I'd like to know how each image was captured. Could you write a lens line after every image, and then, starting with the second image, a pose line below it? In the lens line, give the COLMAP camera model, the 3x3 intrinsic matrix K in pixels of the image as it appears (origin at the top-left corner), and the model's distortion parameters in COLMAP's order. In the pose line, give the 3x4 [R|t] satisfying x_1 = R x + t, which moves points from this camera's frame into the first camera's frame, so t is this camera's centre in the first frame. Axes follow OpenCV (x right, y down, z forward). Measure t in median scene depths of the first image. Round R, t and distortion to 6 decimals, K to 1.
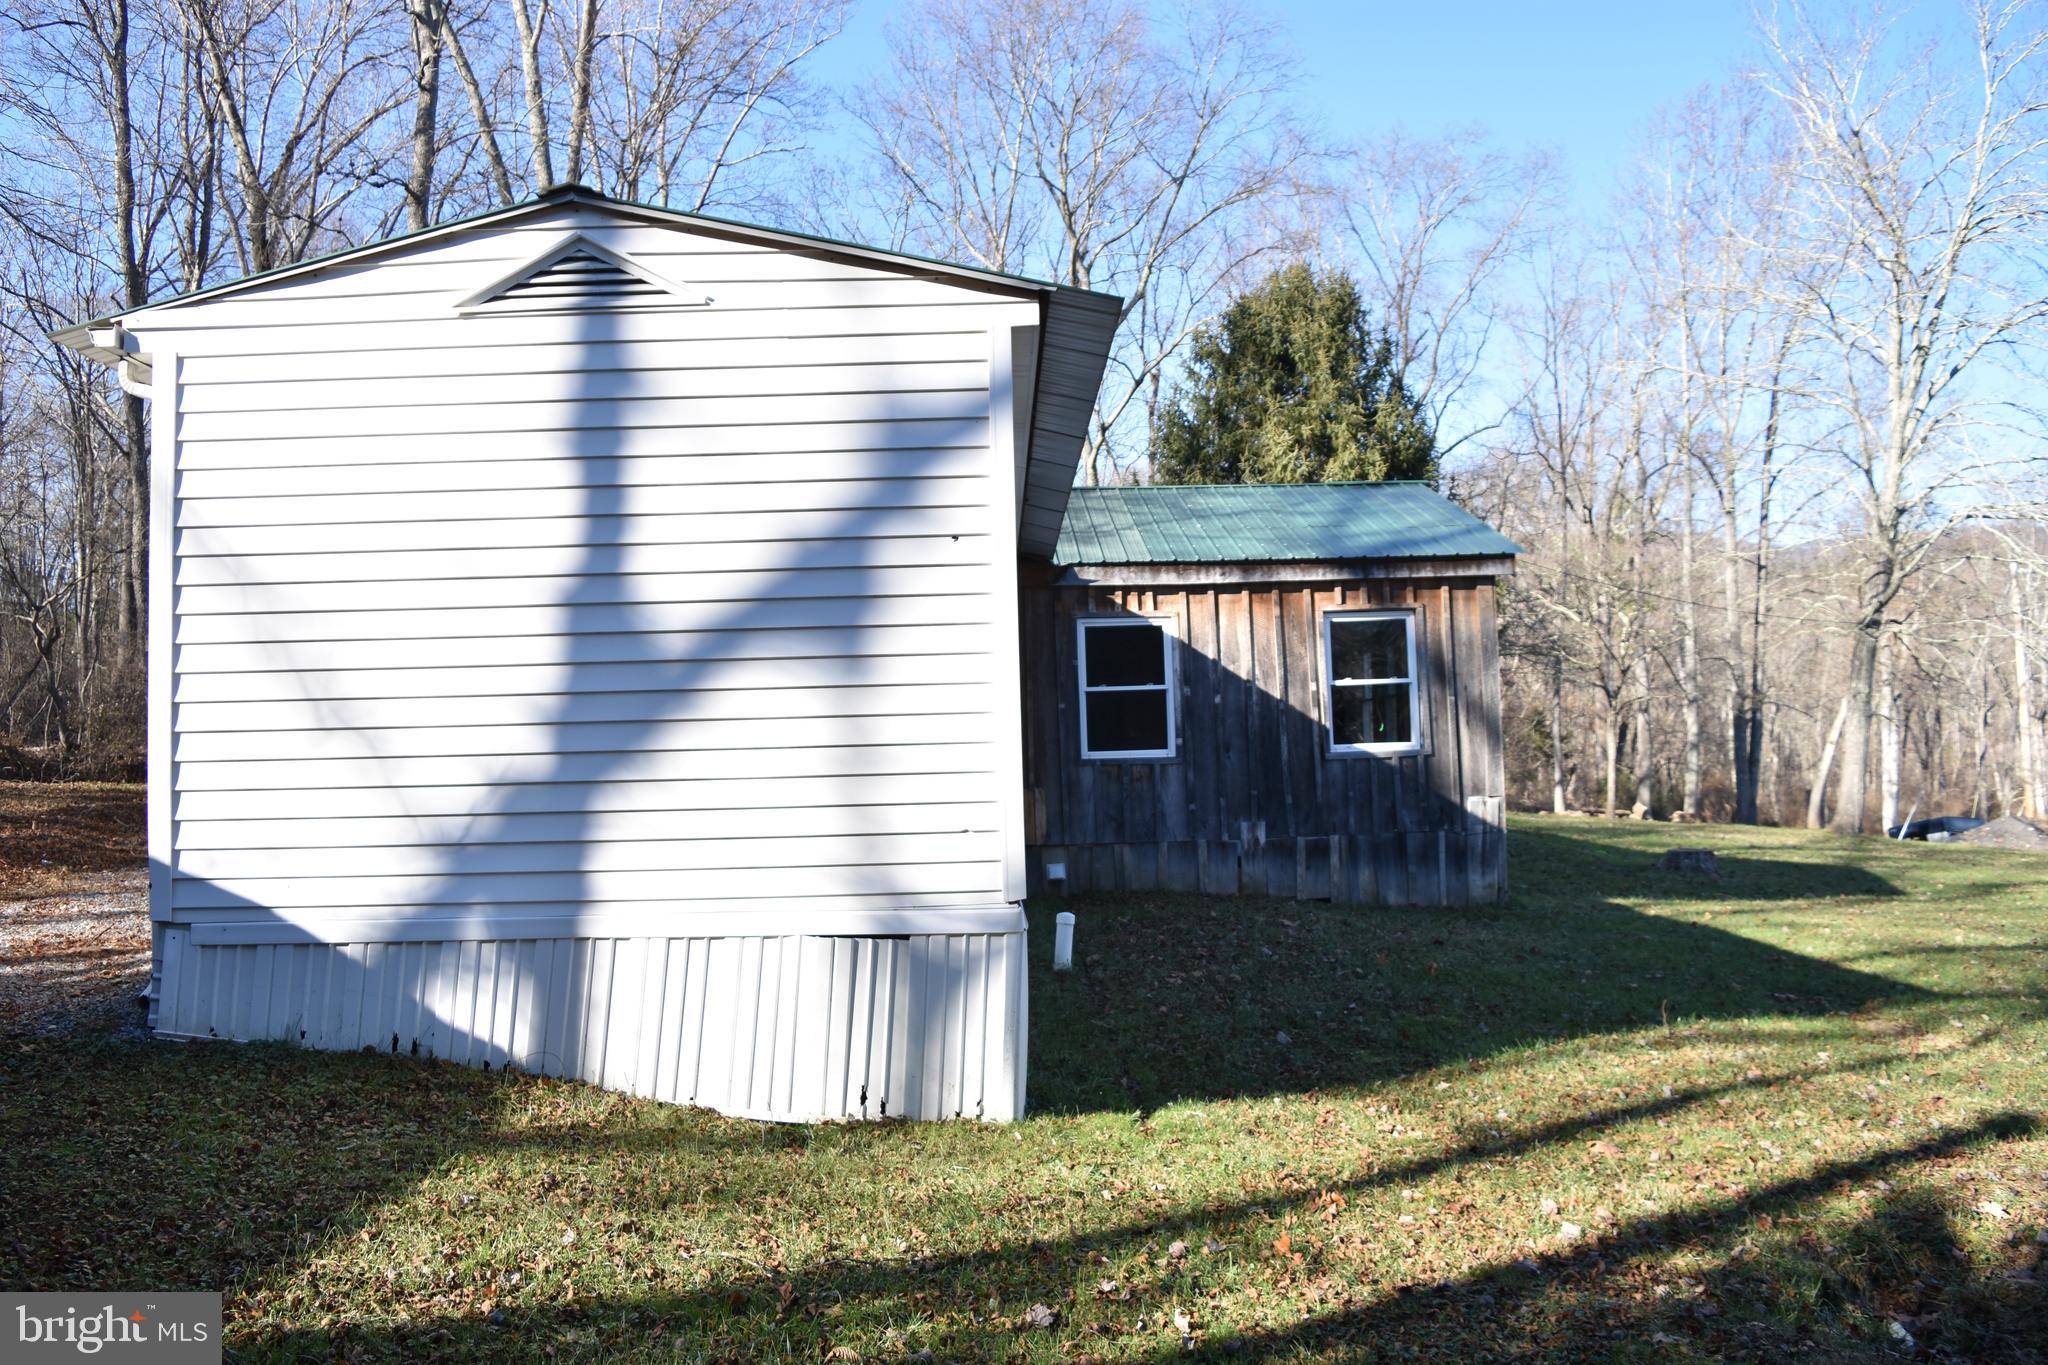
lens RADIAL K [[1602.3, 0, 1024.8], [0, 1602.3, 675.8], [0, 0, 1]] dist [-0.096153, 0.023774]
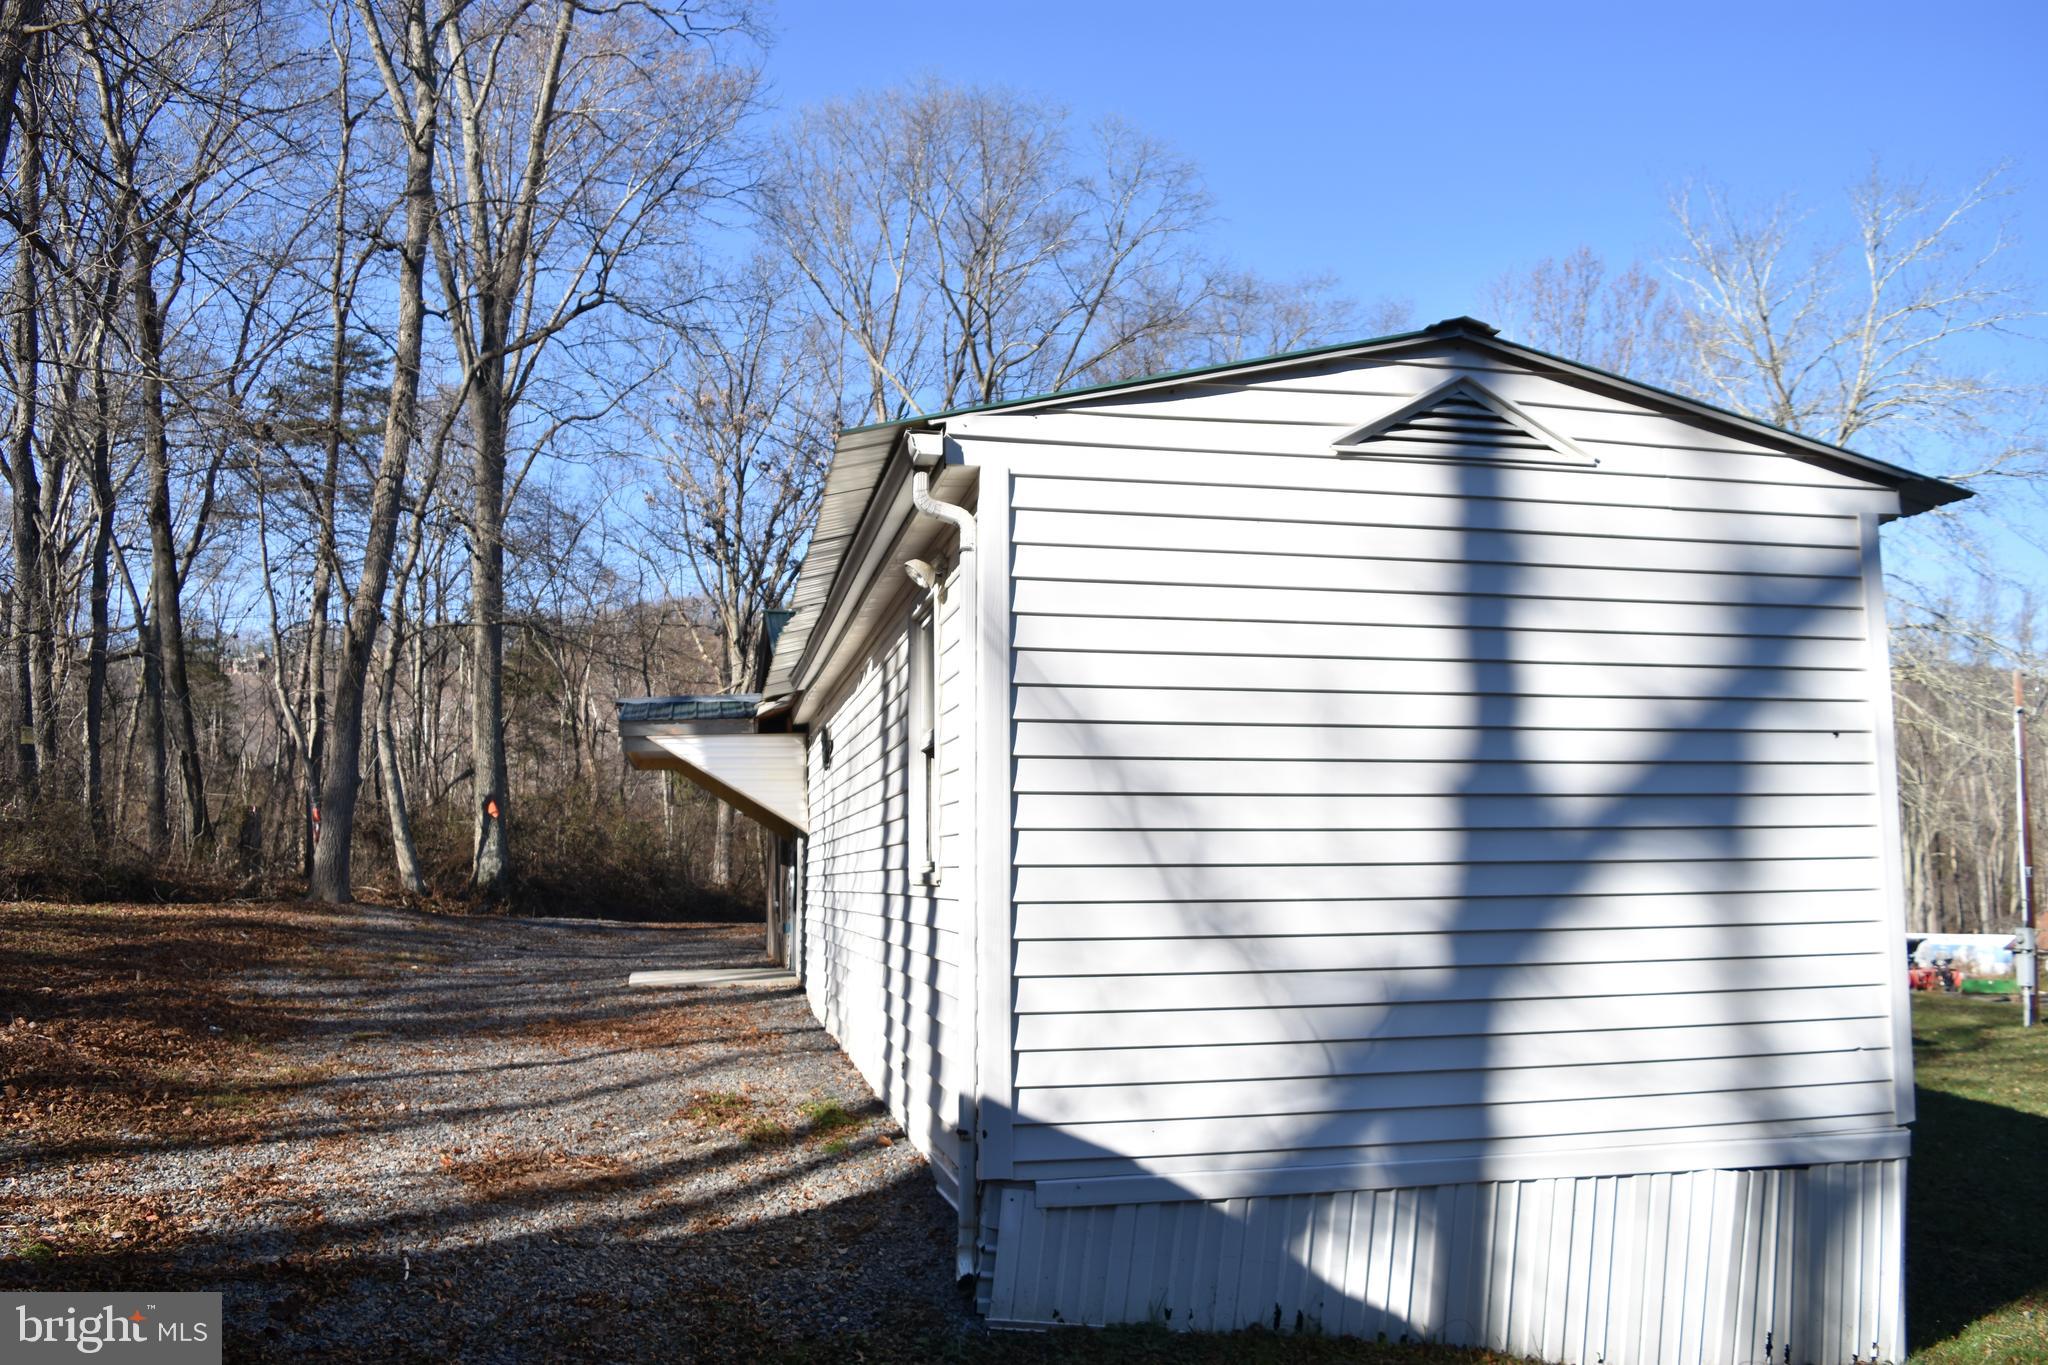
lens RADIAL K [[1602.3, 0, 1022.5], [0, 1602.3, 685.8], [0, 0, 1]] dist [-0.096153, 0.023774]
pose [[0.983289, 0.042354, 0.177054, -0.683507], [-0.031033, 0.997322, -0.066230, -0.039374], [-0.179385, 0.059629, 0.981970, 0.182819]]
